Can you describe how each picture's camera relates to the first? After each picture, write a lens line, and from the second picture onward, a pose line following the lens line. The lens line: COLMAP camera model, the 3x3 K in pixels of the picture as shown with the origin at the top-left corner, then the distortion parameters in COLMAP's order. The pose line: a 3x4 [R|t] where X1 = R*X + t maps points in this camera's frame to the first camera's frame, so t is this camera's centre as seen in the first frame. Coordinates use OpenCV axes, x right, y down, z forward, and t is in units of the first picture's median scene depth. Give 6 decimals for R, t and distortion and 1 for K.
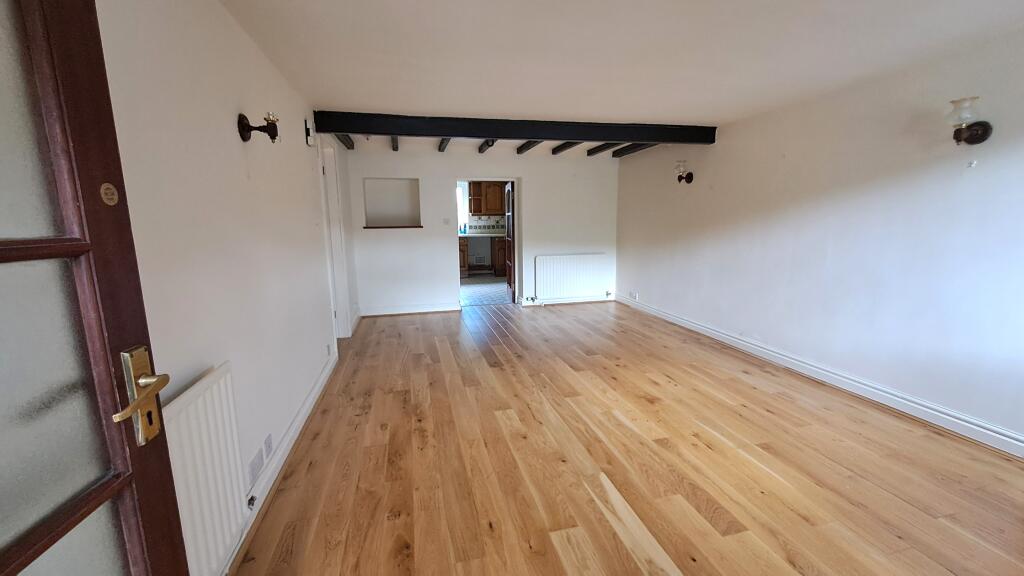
lens RADIAL K [[429.0, 0, 521.7], [0, 429.0, 290.4], [0, 0, 1]] dist [-0.002579, 0.000017]
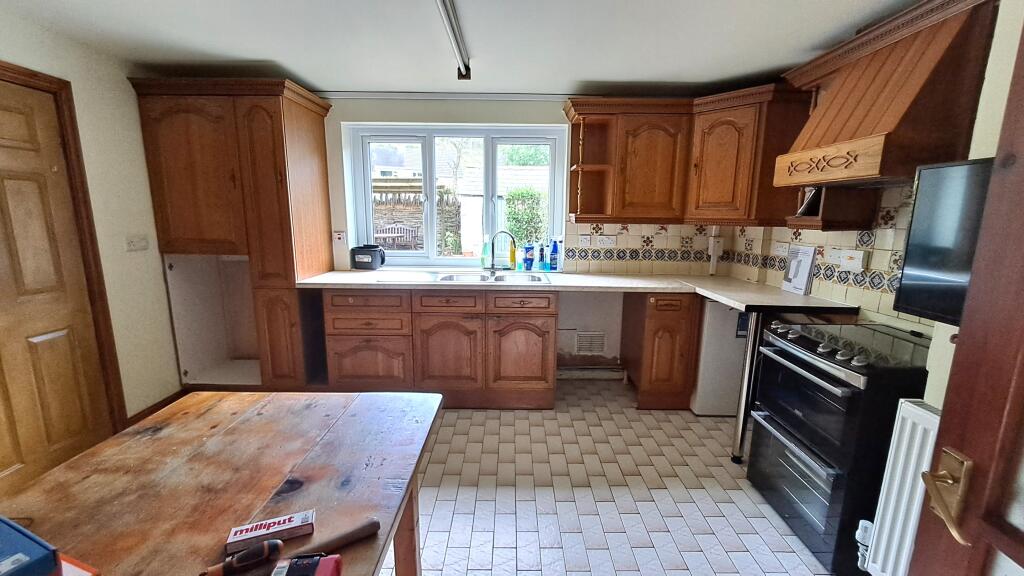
lens RADIAL K [[429.0, 0, 521.7], [0, 429.0, 290.4], [0, 0, 1]] dist [-0.002579, 0.000017]
pose [[0.972505, 0.062216, -0.224419, -0.075538], [-0.060807, 0.998062, 0.013190, -0.118147], [0.224805, 0.000819, 0.974404, 0.638303]]
